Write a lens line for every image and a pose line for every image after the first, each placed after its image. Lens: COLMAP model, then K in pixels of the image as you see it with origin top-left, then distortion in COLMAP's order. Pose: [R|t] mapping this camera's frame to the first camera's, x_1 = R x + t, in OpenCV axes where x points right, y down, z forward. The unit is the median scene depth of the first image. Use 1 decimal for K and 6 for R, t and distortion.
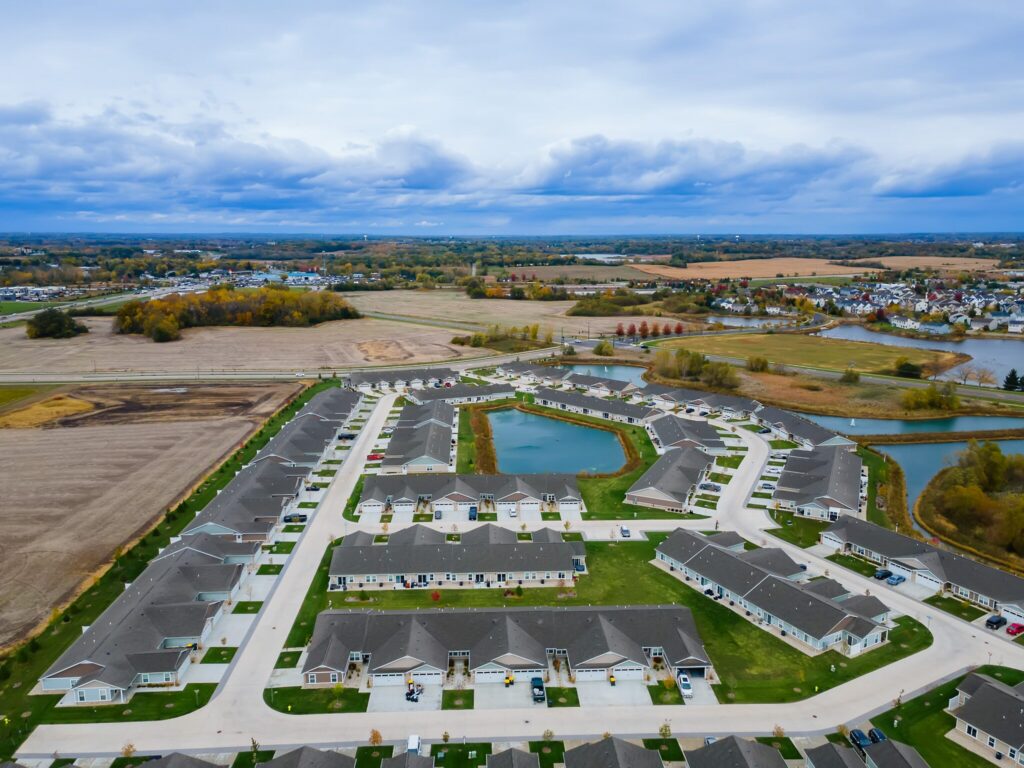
lens RADIAL K [[790.1, 0, 512.0], [0, 790.1, 384.0], [0, 0, 1]] dist [0.013209, 0.064785]
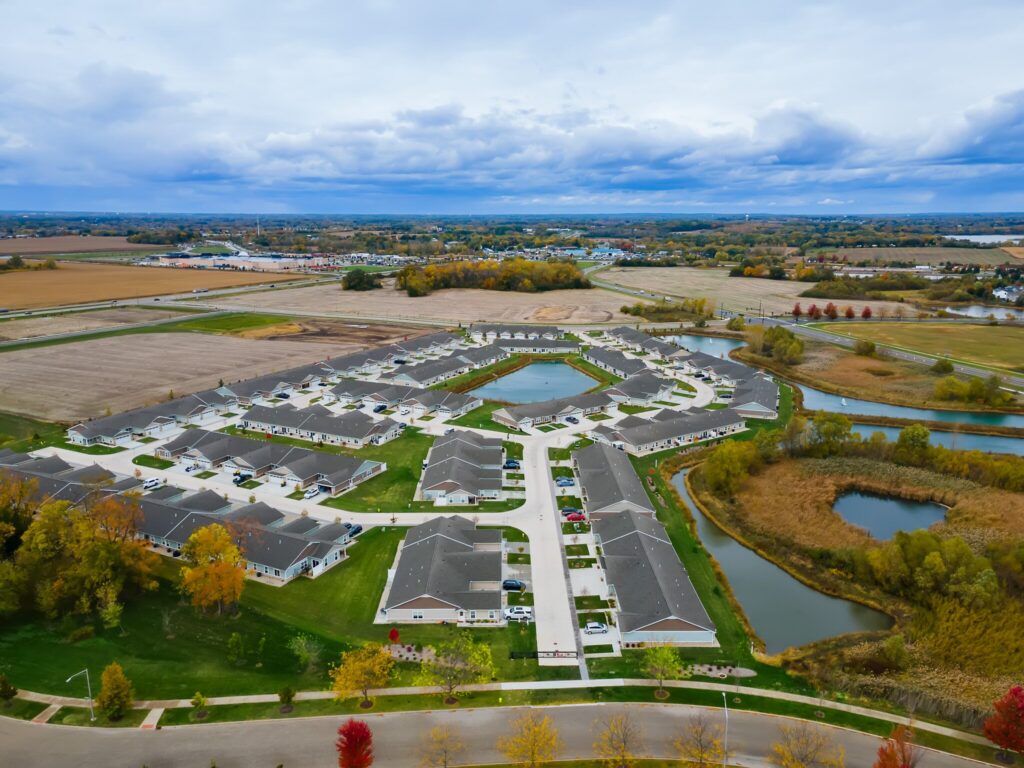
lens RADIAL K [[764.2, 0, 516.1], [0, 764.2, 447.8], [0, 0, 1]] dist [0.032805, 0.009035]
pose [[0.864144, 0.146670, -0.481396, 0.292552], [-0.094030, 0.986798, 0.131862, 0.009002], [0.494381, -0.068683, 0.866527, -0.033162]]
